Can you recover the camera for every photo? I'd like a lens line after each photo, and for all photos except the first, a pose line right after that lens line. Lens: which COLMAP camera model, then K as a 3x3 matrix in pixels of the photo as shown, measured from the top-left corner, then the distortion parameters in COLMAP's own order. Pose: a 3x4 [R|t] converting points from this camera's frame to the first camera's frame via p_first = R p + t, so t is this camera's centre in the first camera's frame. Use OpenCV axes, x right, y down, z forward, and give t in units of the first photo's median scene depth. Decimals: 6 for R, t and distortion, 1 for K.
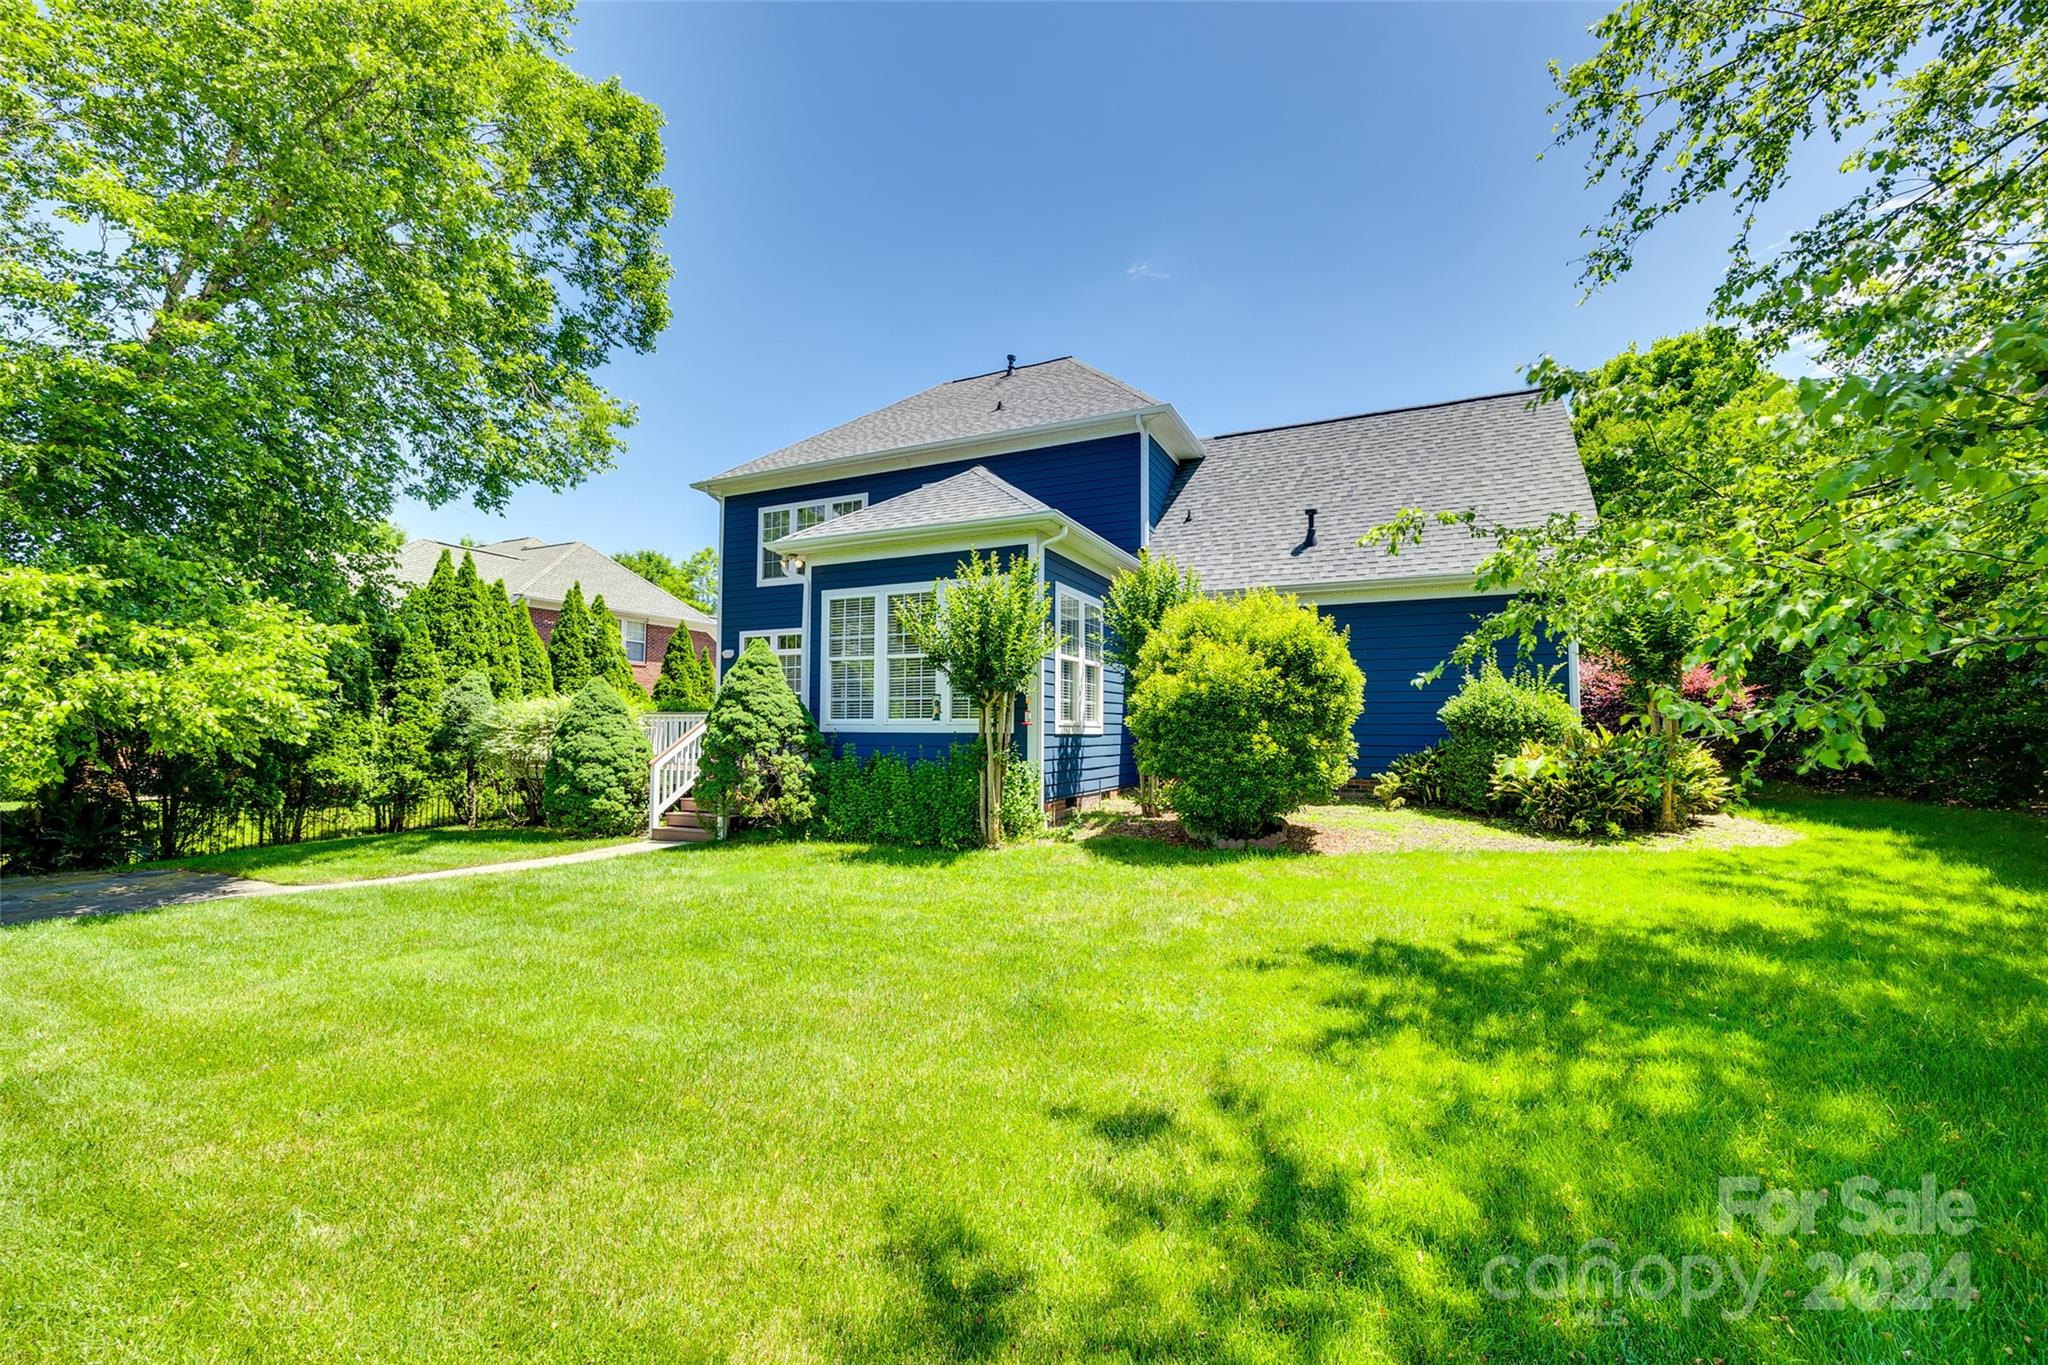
lens RADIAL K [[821.9, 0, 1021.1], [0, 821.9, 683.9], [0, 0, 1]] dist [-0.006762, 0.000241]
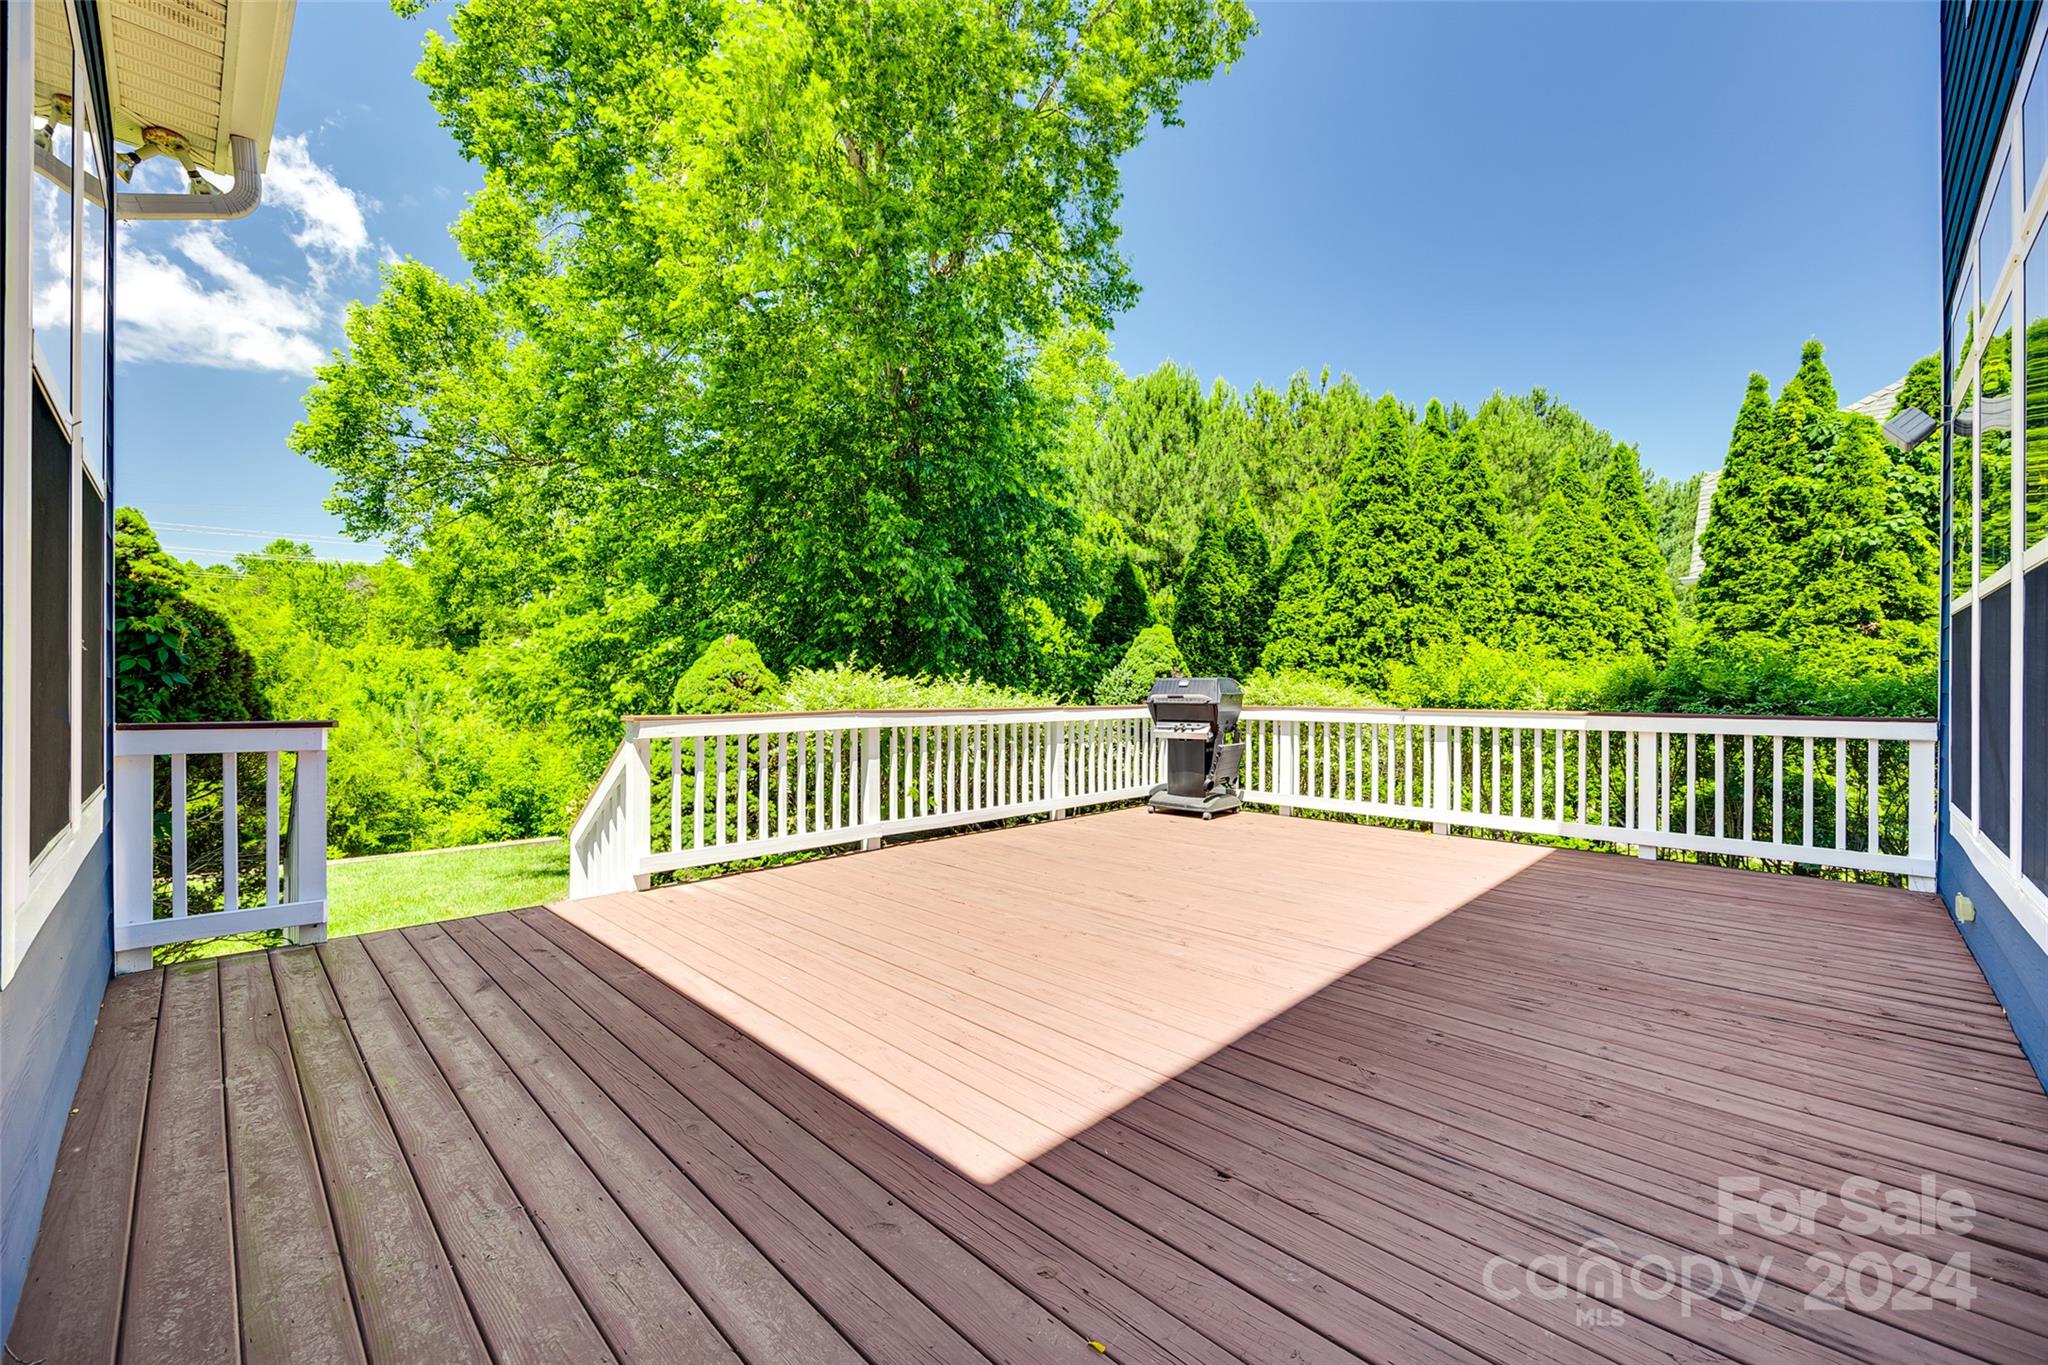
lens RADIAL K [[821.9, 0, 1021.1], [0, 821.9, 683.9], [0, 0, 1]] dist [-0.006762, 0.000241]
pose [[-0.332337, -0.005564, -0.943144, -0.084326], [0.047514, 0.998614, -0.022634, 0.026567], [0.941963, -0.052334, -0.331612, 0.926743]]
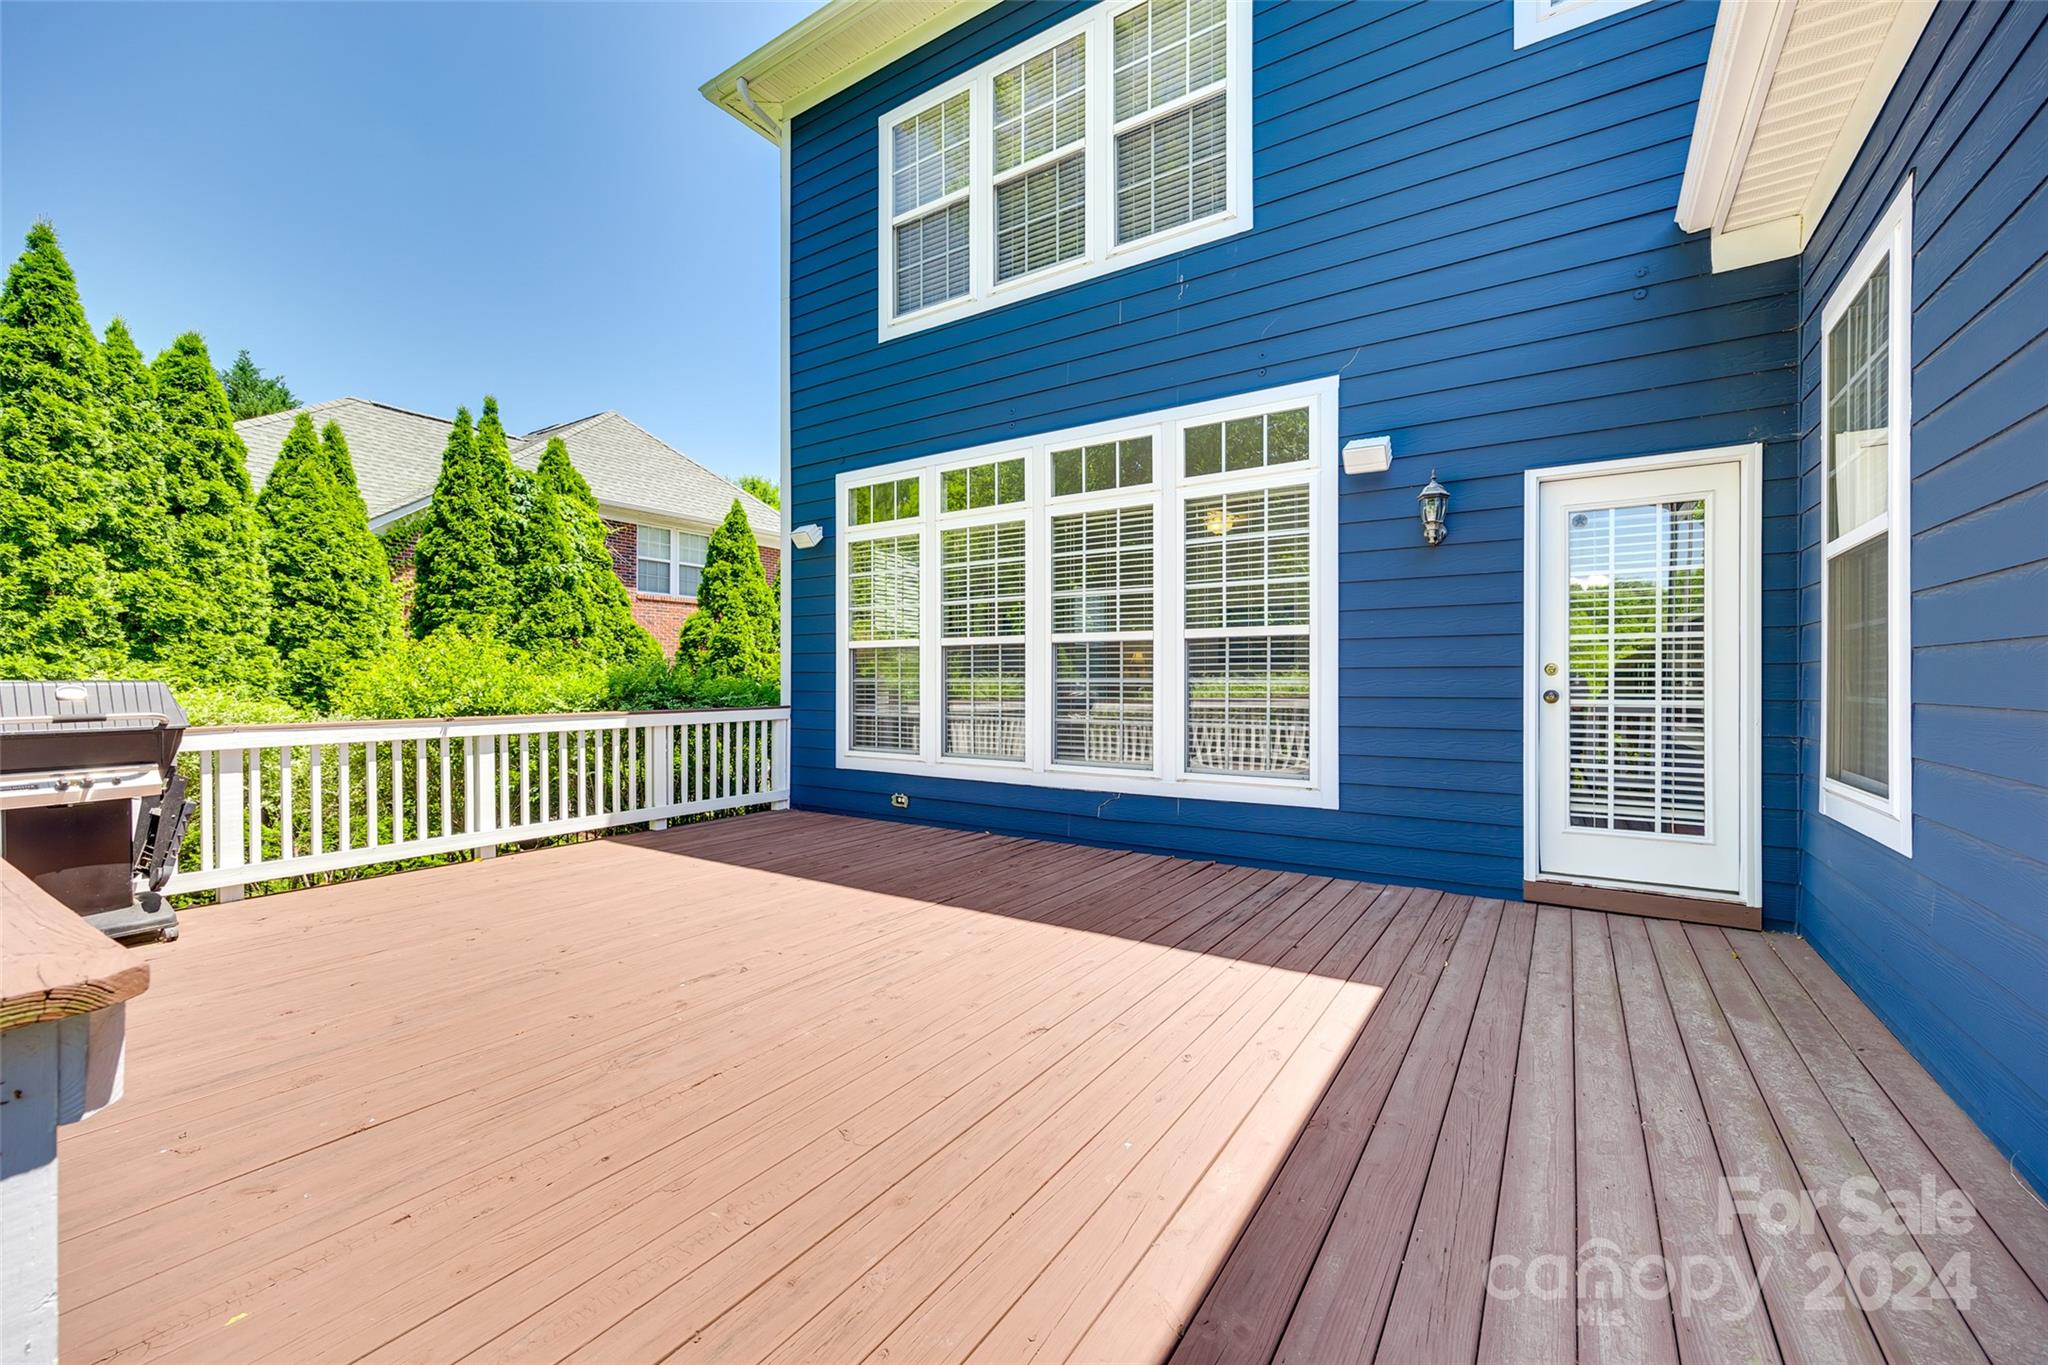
lens RADIAL K [[821.9, 0, 1021.1], [0, 821.9, 683.9], [0, 0, 1]] dist [-0.006762, 0.000241]
pose [[0.989752, -0.005177, -0.142705, -0.229812], [0.013392, 0.998303, 0.056664, 0.011133], [0.142169, -0.057995, 0.988142, 0.707148]]
